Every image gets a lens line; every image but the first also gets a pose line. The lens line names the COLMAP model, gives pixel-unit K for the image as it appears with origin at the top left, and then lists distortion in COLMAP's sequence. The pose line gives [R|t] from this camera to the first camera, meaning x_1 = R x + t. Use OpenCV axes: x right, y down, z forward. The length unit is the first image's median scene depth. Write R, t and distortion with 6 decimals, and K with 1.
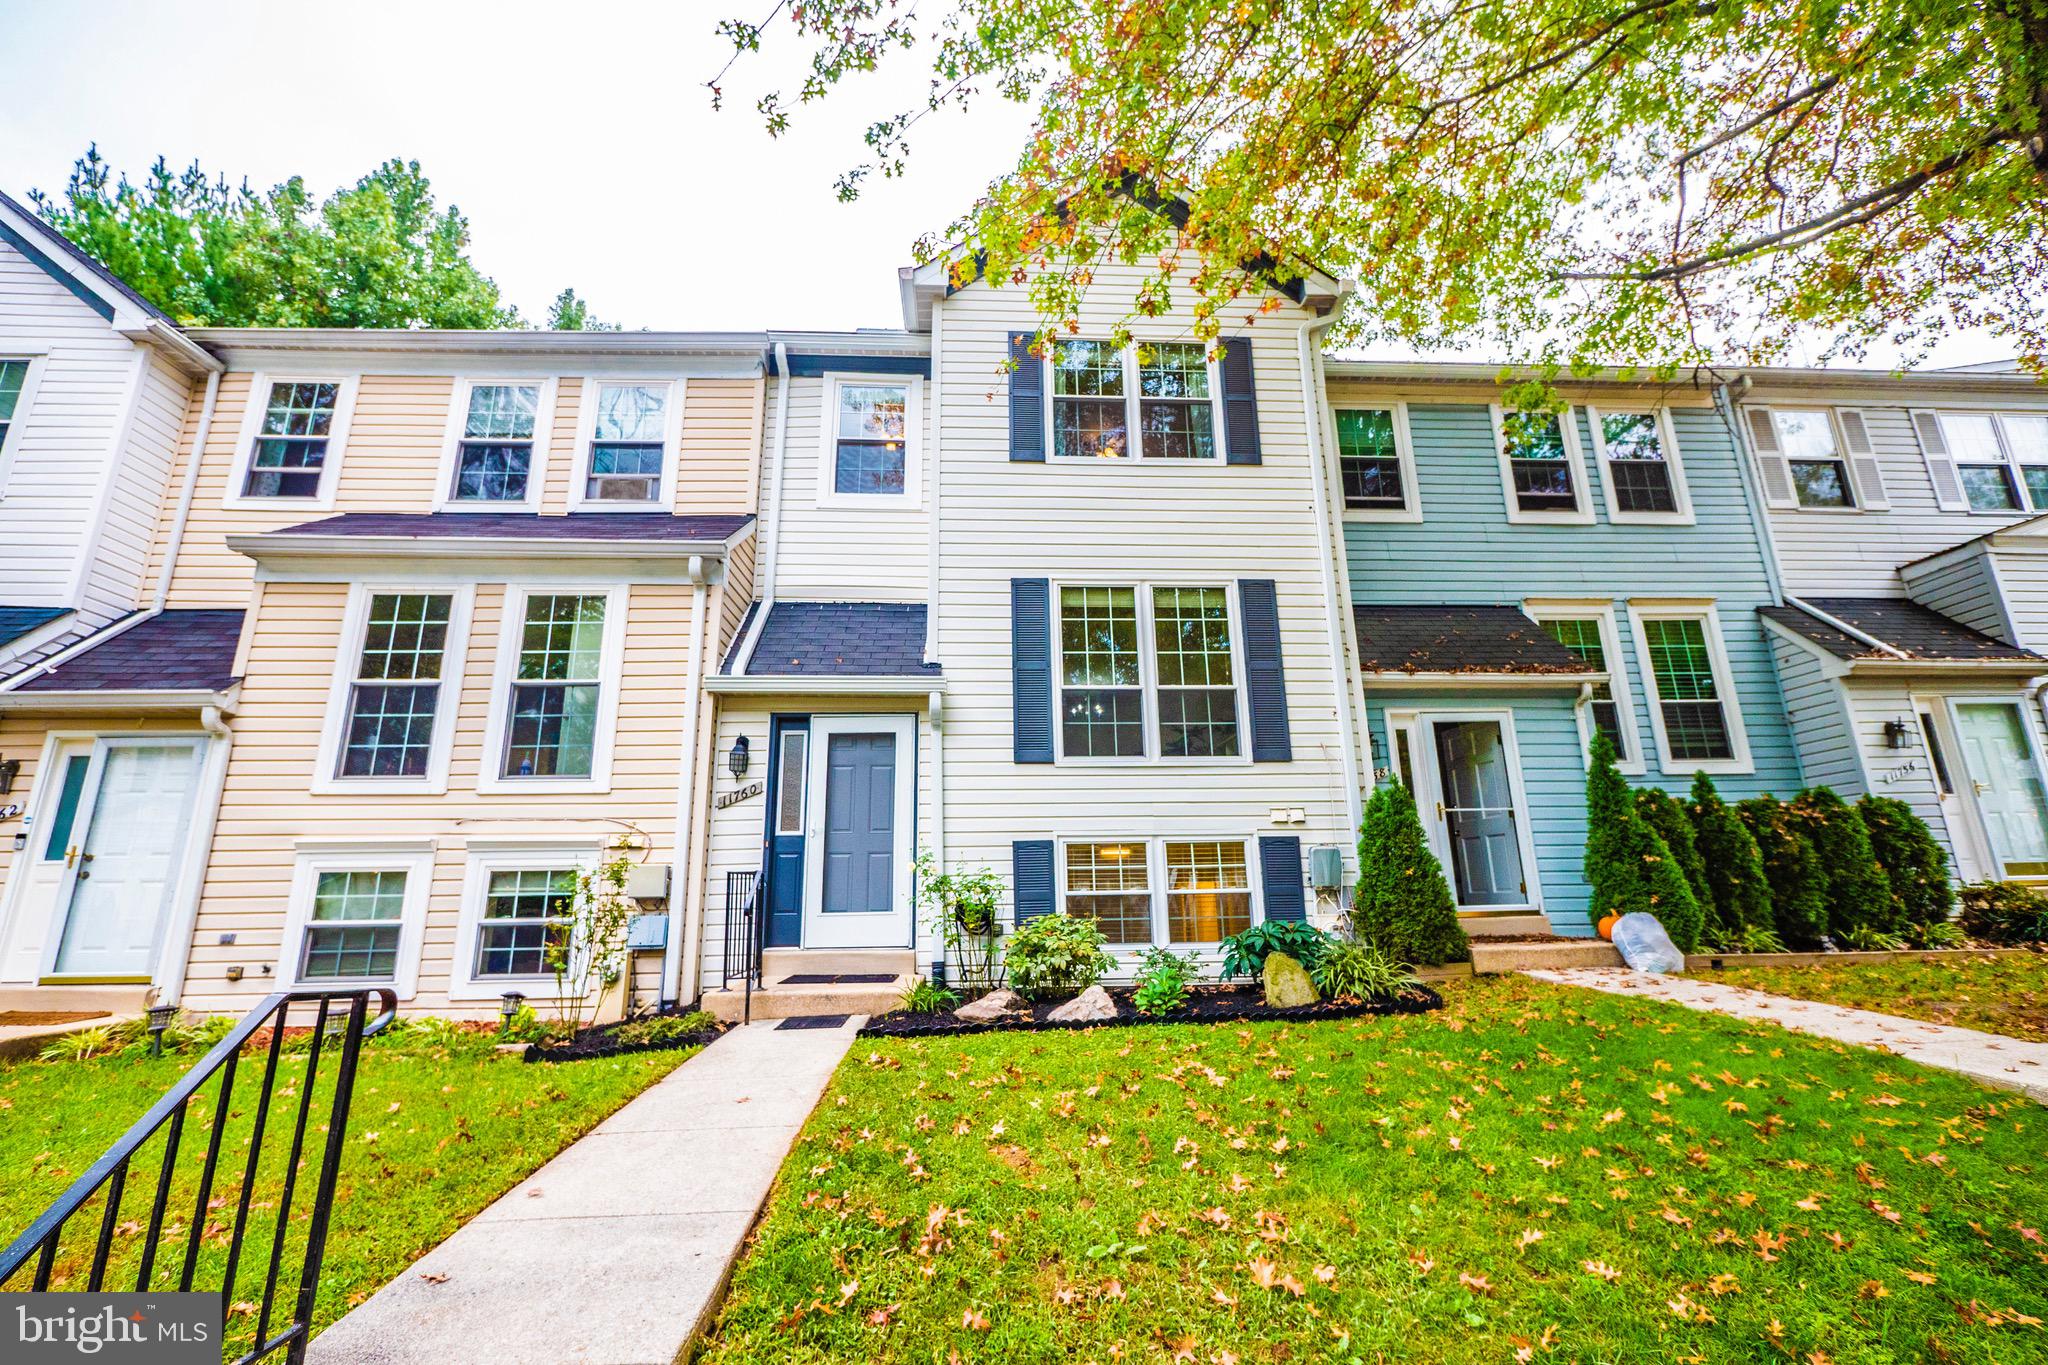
lens RADIAL K [[860.8, 0, 1014.4], [0, 860.8, 683.4], [0, 0, 1]] dist [-0.007188, 0.001149]
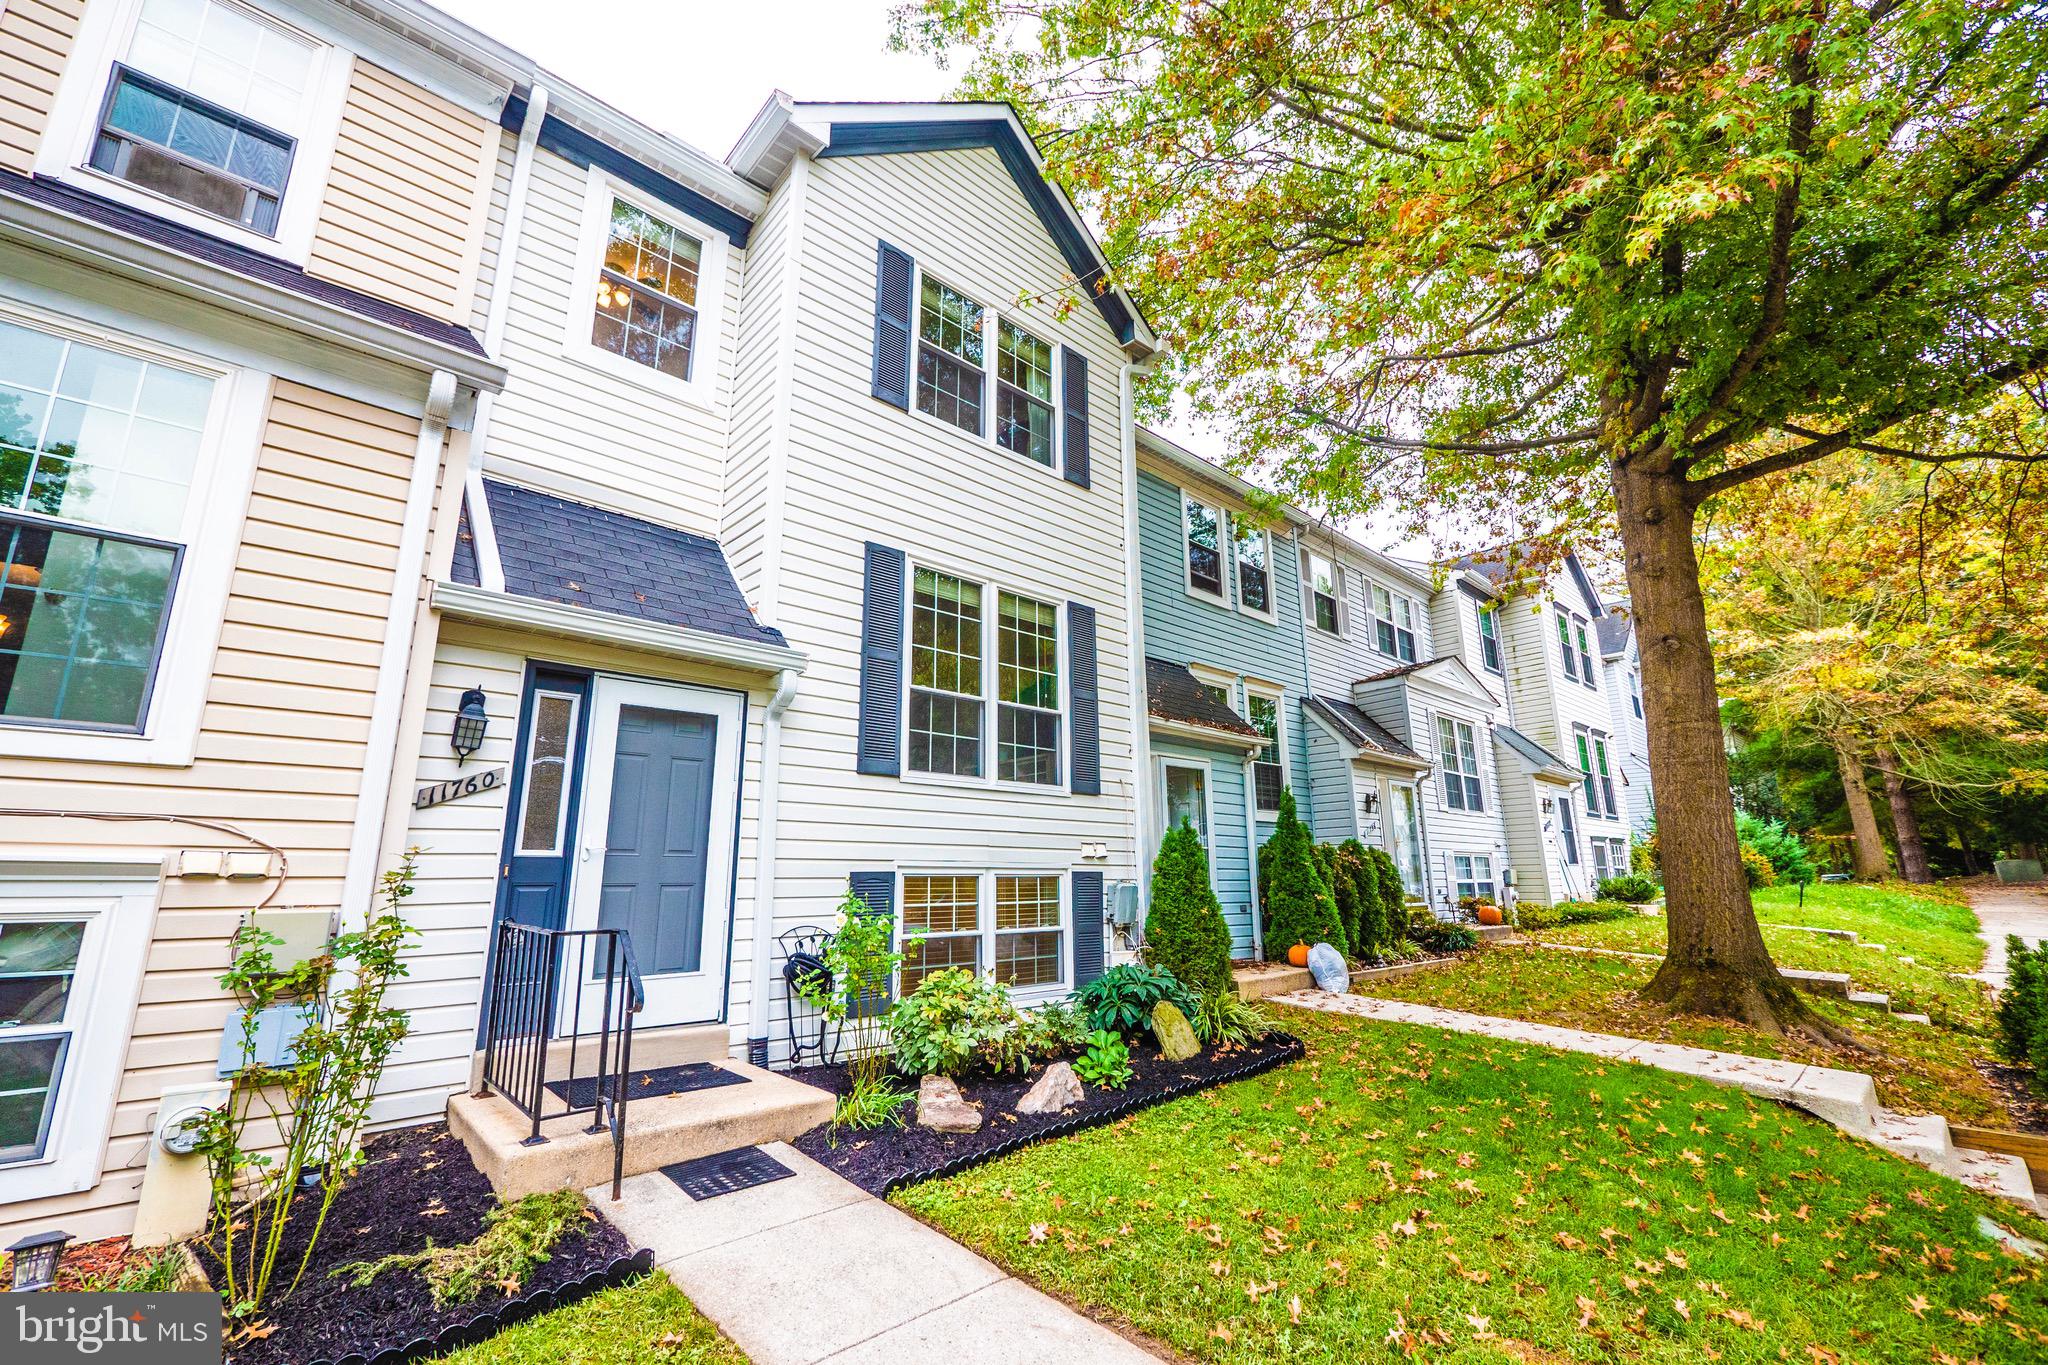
lens RADIAL K [[860.8, 0, 1022.7], [0, 860.8, 676.6], [0, 0, 1]] dist [-0.007188, 0.001149]
pose [[0.774186, 0.157212, 0.613124, -0.372442], [-0.161190, 0.985696, -0.049211, 0.019016], [-0.612090, -0.060731, 0.788453, 0.277840]]
